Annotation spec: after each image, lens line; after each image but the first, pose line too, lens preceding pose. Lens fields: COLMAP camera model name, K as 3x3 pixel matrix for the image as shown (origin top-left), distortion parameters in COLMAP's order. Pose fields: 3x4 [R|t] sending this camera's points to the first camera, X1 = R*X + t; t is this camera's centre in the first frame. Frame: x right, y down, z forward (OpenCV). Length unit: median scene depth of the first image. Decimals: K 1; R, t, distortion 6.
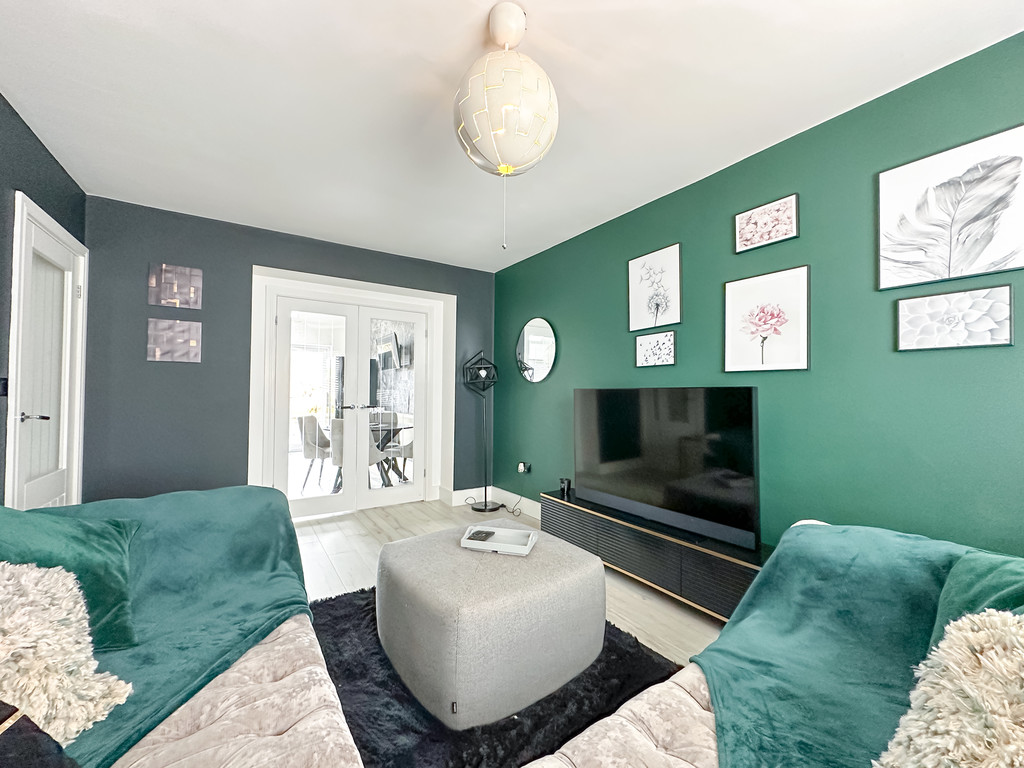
lens RADIAL K [[410.2, 0, 512.0], [0, 410.2, 384.0], [0, 0, 1]] dist [-0.001625, -0.000162]
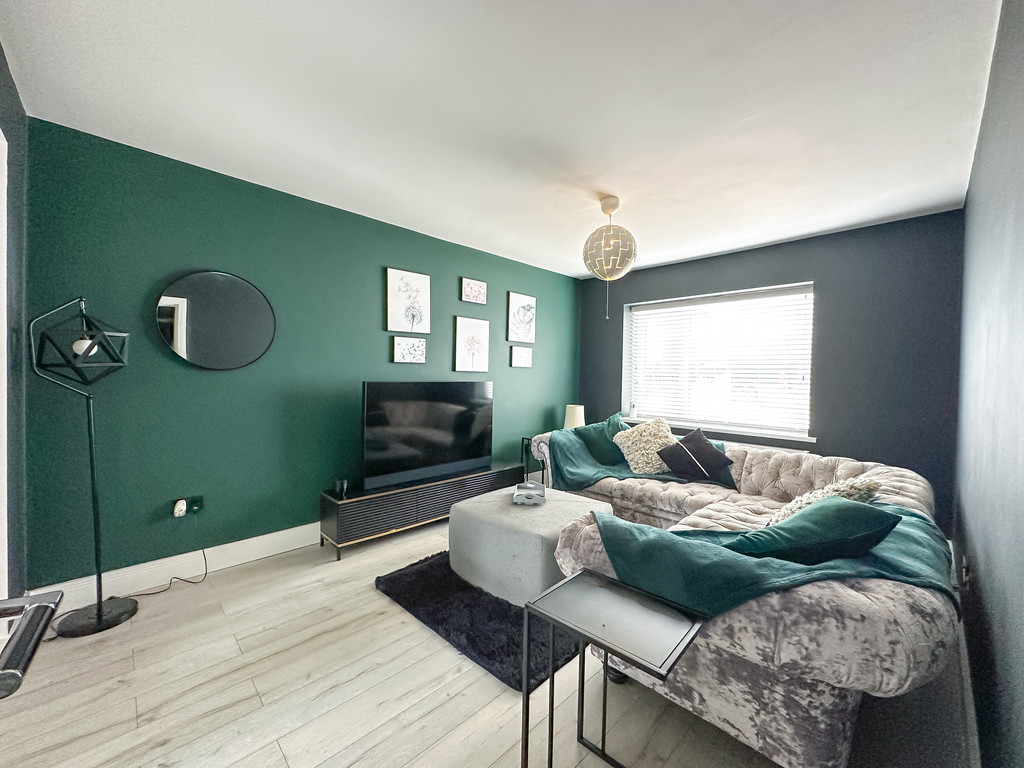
lens RADIAL K [[410.2, 0, 512.0], [0, 410.2, 384.0], [0, 0, 1]] dist [-0.001625, -0.000162]
pose [[-0.189876, -0.027006, 0.981437, -0.987934], [-0.035527, 0.999156, 0.020620, -0.016456], [-0.981165, -0.030953, -0.190676, 0.952939]]
